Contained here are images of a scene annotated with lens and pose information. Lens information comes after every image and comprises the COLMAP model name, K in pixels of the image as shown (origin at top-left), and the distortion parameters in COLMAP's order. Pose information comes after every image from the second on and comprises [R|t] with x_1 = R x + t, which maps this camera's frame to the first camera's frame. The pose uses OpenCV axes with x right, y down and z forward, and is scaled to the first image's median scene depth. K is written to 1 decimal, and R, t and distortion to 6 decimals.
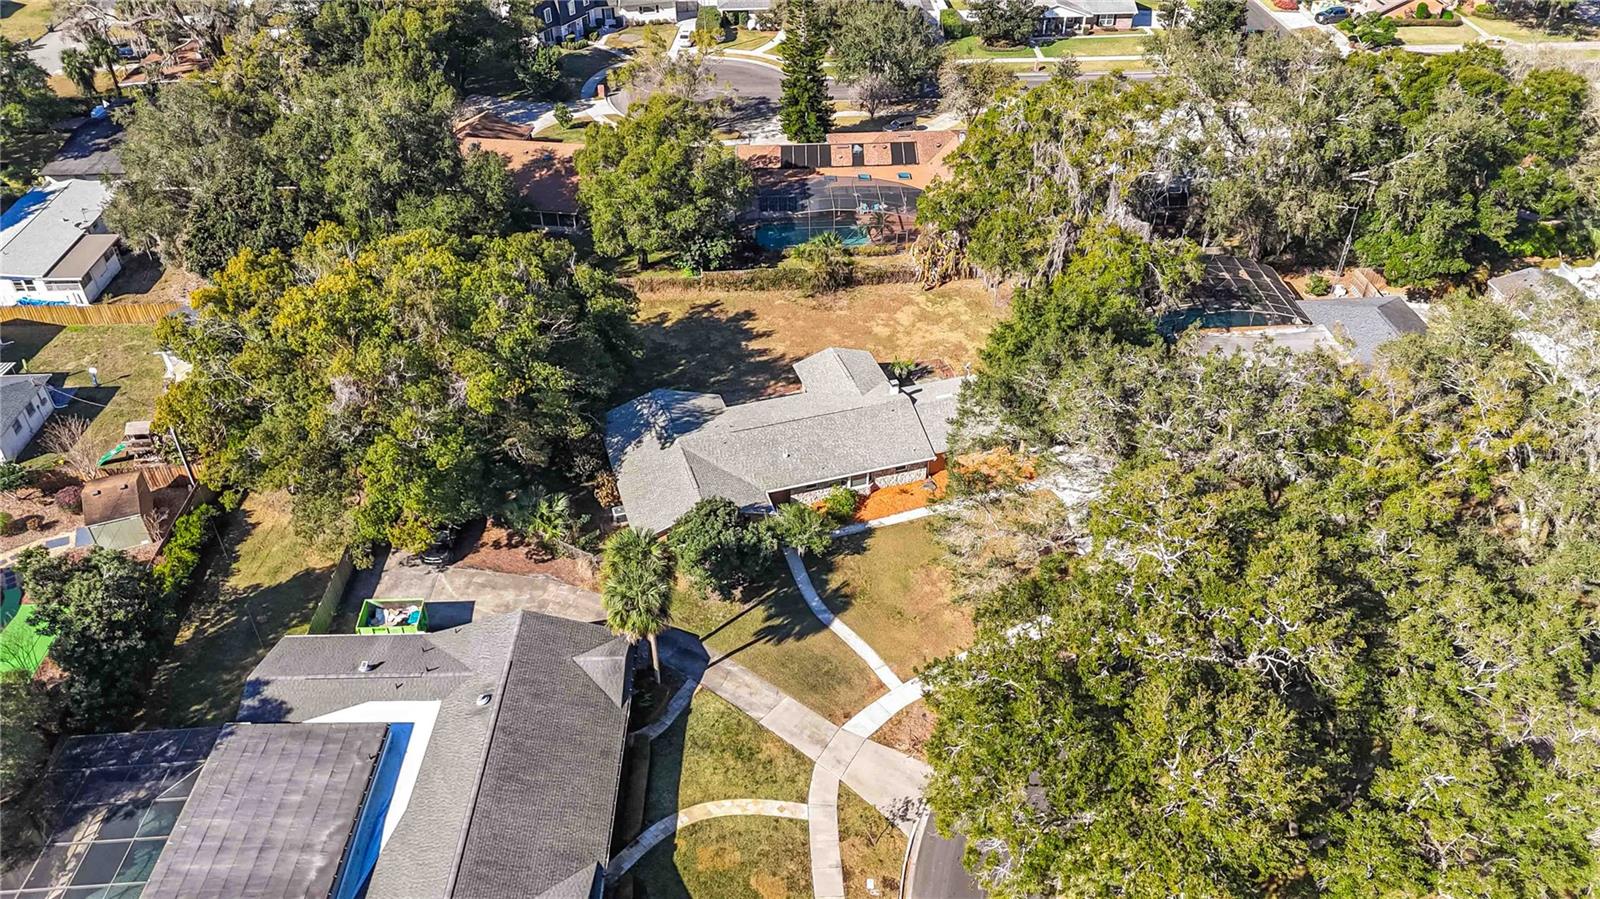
lens RADIAL K [[1169.4, 0, 800.0], [0, 1169.4, 449.5], [0, 0, 1]] dist [0.082944, -0.078212]
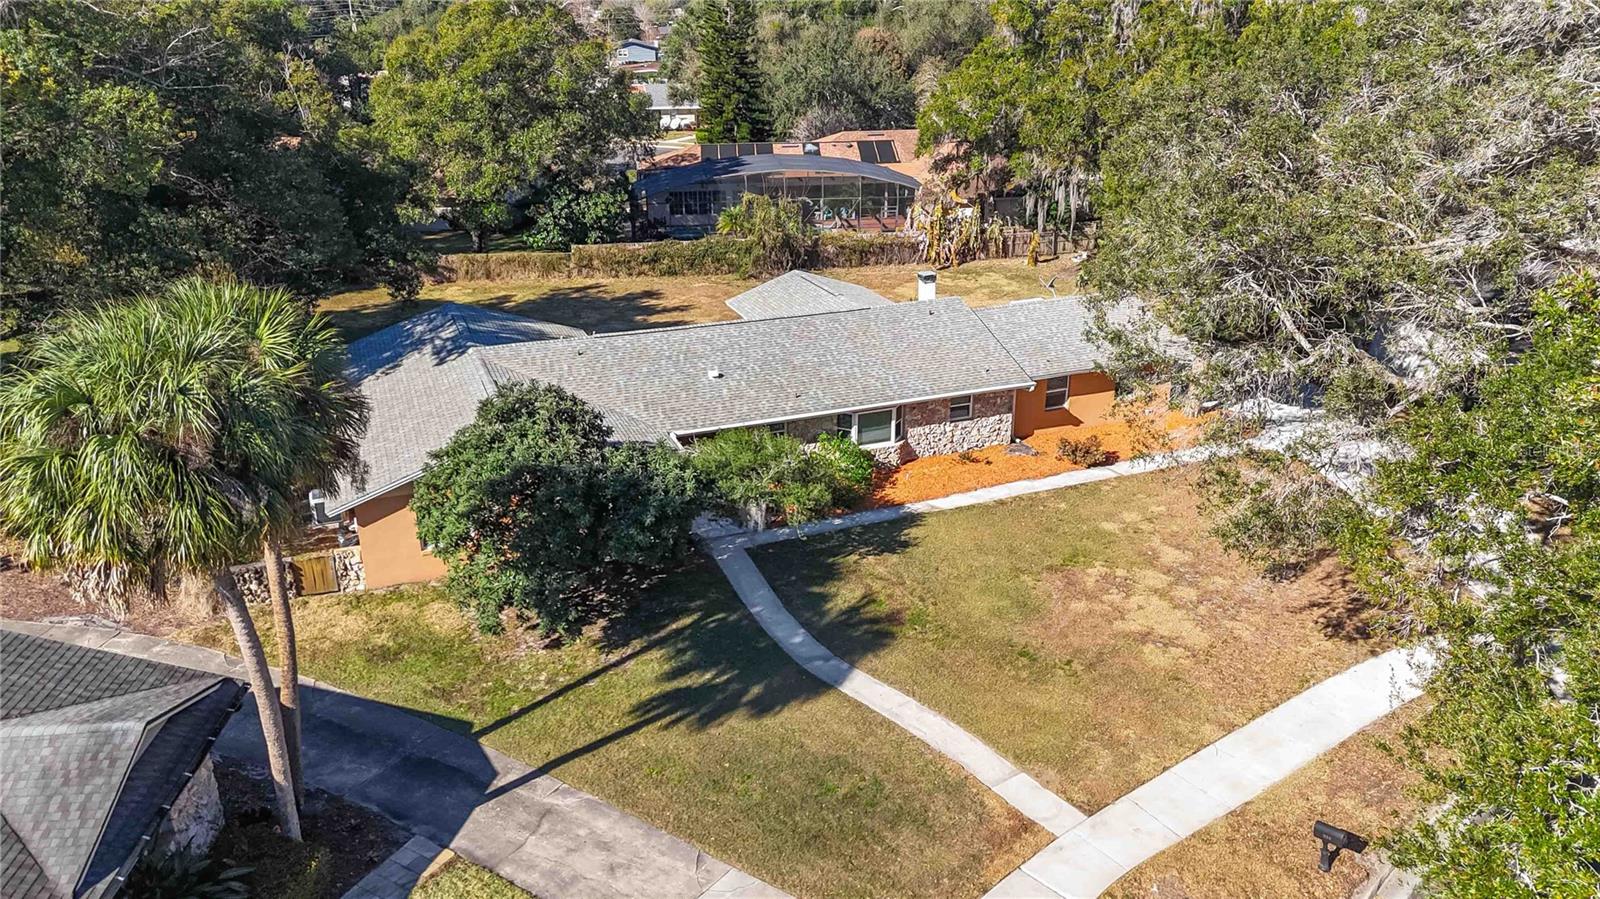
lens RADIAL K [[1169.4, 0, 800.0], [0, 1169.4, 449.5], [0, 0, 1]] dist [0.082944, -0.078212]
pose [[0.997781, -0.024558, 0.061885, -0.007929], [0.040617, 0.961012, -0.273505, 0.162960], [-0.052755, 0.275412, 0.959878, 0.576220]]
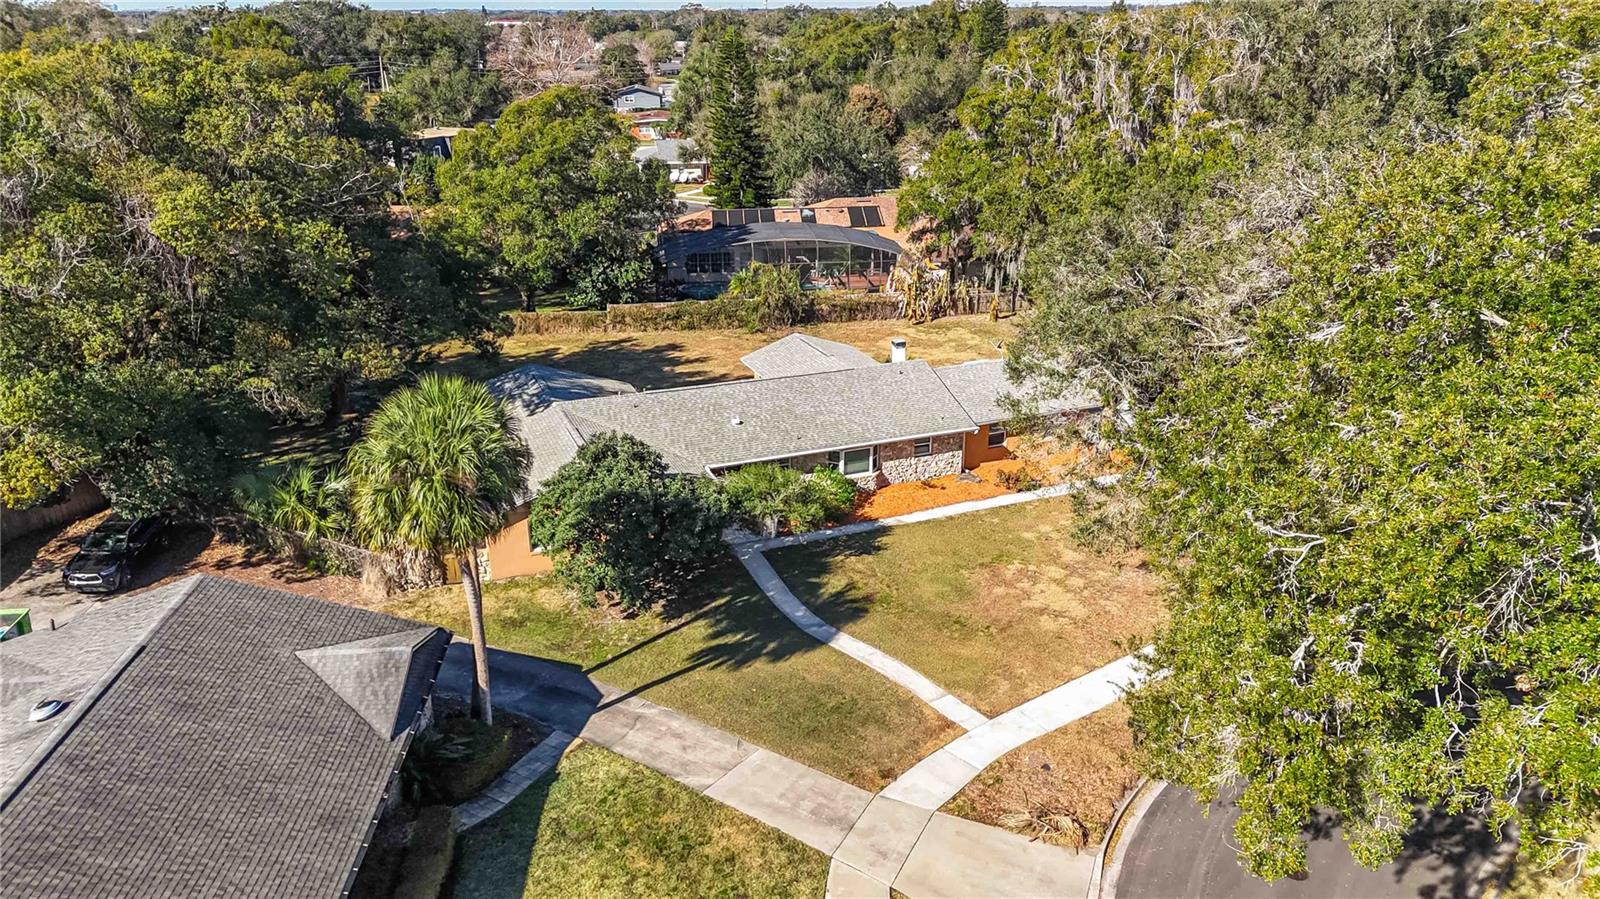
lens RADIAL K [[1169.4, 0, 800.0], [0, 1169.4, 449.5], [0, 0, 1]] dist [0.082944, -0.078212]
pose [[0.997514, -0.023759, 0.066339, -0.020172], [0.042116, 0.955808, -0.290961, 0.201008], [-0.056494, 0.293031, 0.954432, 0.428092]]
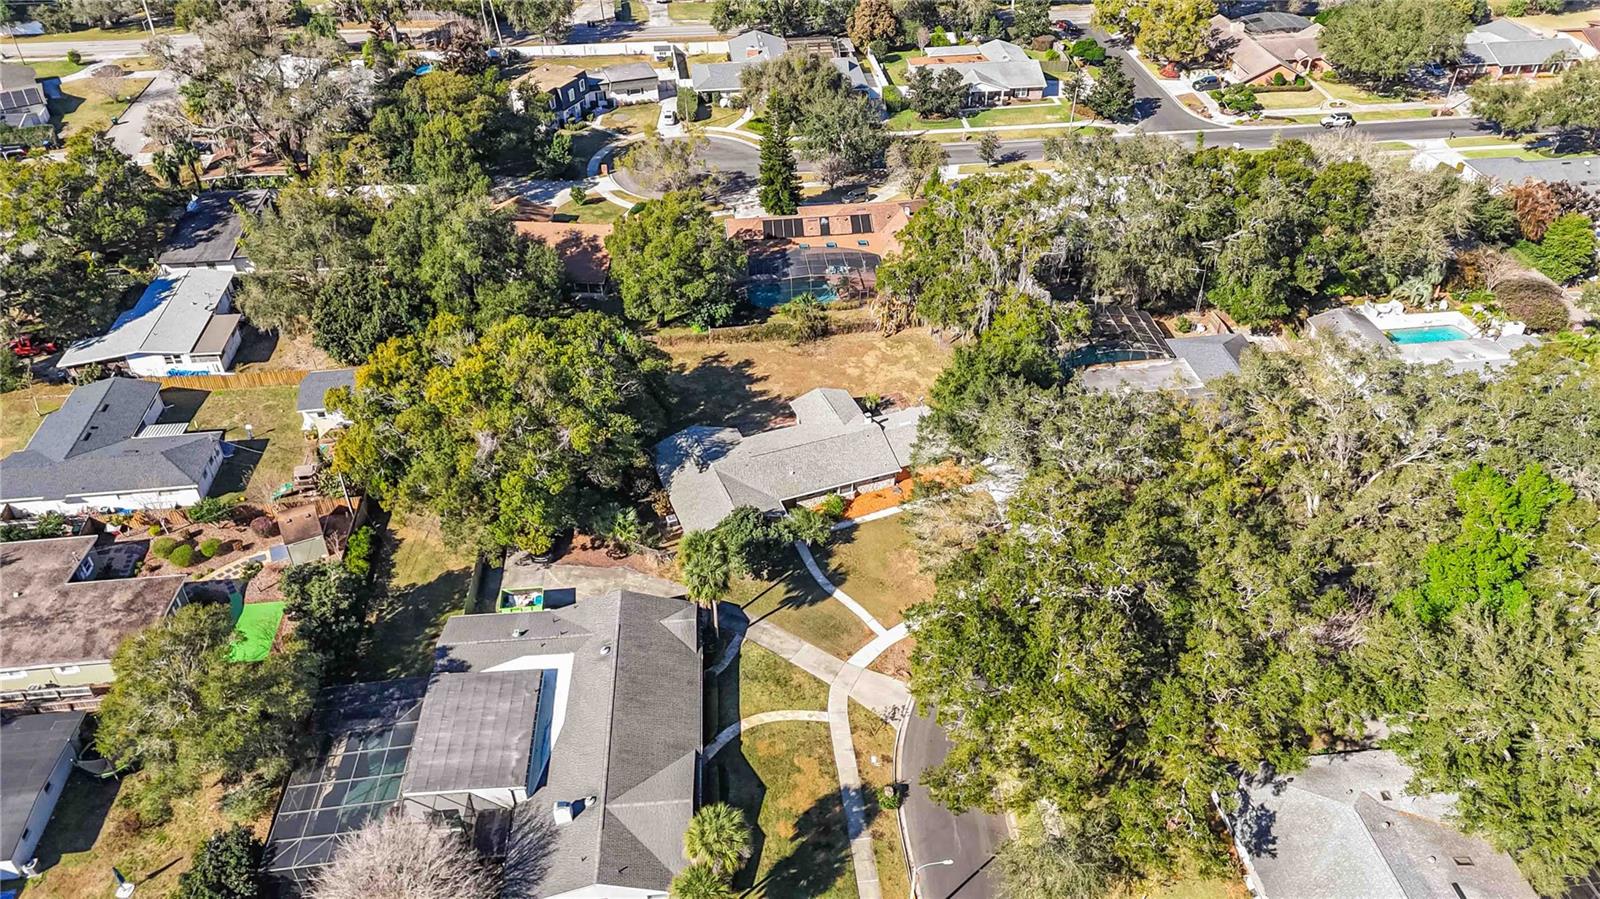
lens RADIAL K [[1169.4, 0, 800.0], [0, 1169.4, 449.5], [0, 0, 1]] dist [0.082944, -0.078212]
pose [[0.998242, -0.037838, 0.045622, -0.064819], [0.037909, 0.999281, -0.000683, -0.021372], [-0.045563, 0.002411, 0.998959, -0.365301]]
